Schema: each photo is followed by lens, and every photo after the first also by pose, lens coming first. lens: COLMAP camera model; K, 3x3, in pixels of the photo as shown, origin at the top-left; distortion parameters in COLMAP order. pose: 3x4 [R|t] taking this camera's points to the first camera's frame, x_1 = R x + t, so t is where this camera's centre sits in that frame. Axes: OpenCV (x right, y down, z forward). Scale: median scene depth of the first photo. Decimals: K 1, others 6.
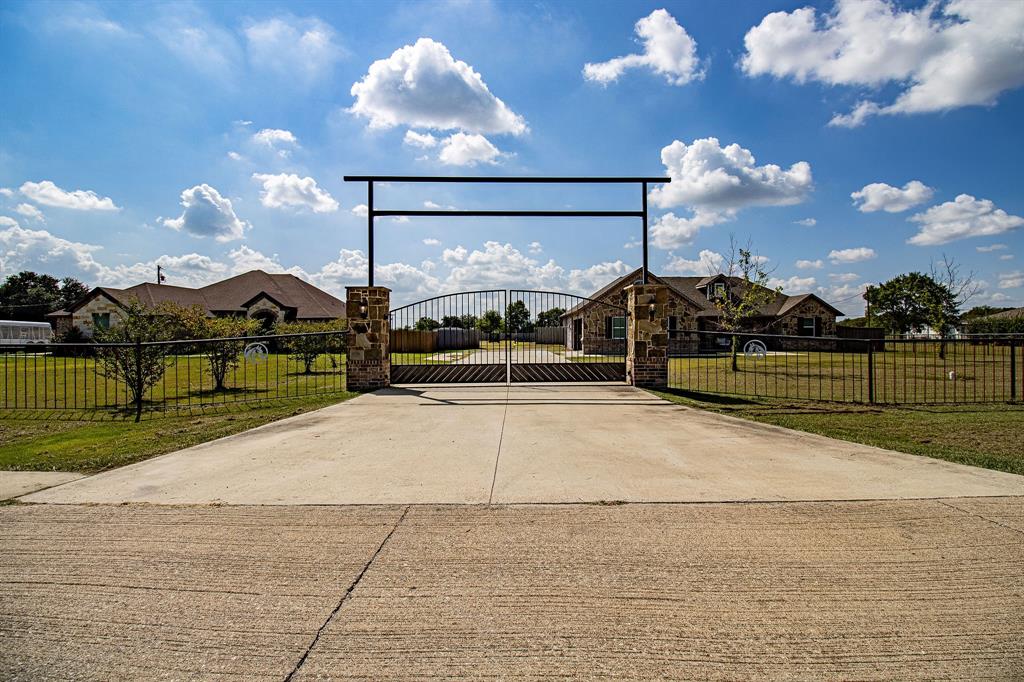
lens RADIAL K [[477.7, 0, 518.3], [0, 477.7, 328.5], [0, 0, 1]] dist [0.001343, -0.013103]
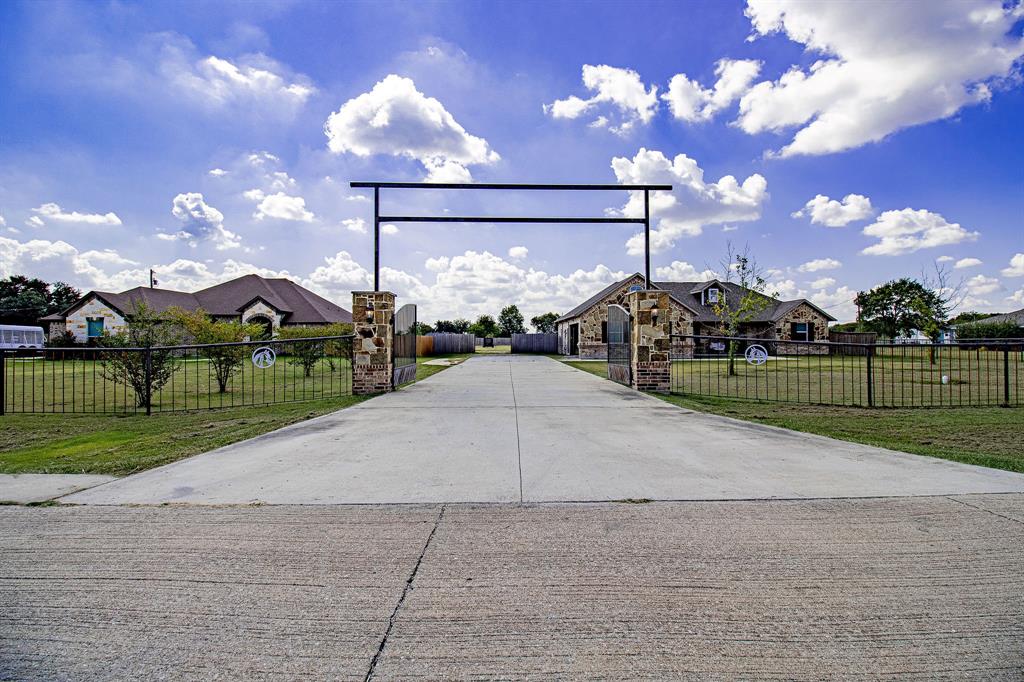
lens RADIAL K [[477.7, 0, 518.3], [0, 477.7, 328.5], [0, 0, 1]] dist [0.001343, -0.013103]
pose [[0.999890, 0.001125, 0.014766, -0.049729], [-0.000979, 0.999950, -0.009923, -0.000013], [-0.014777, 0.009908, 0.999842, -0.024113]]
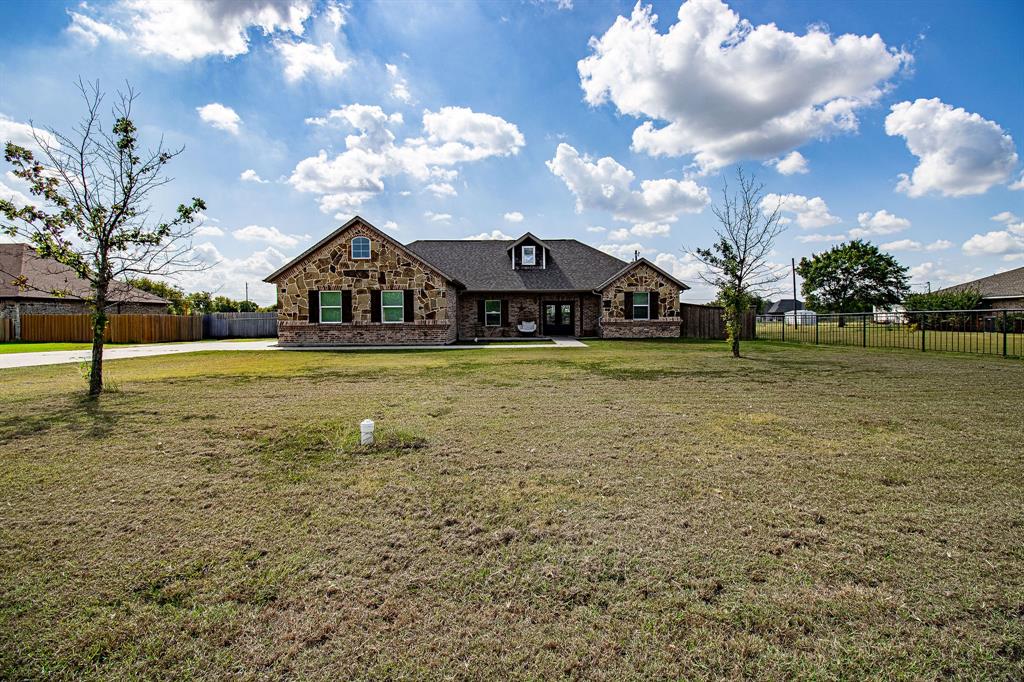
lens RADIAL K [[477.7, 0, 518.3], [0, 477.7, 328.5], [0, 0, 1]] dist [0.001343, -0.013103]
pose [[0.999916, -0.004309, -0.012191, 2.842235], [0.004644, 0.999607, 0.027650, 0.066627], [0.012067, -0.027704, 0.999543, 1.893787]]
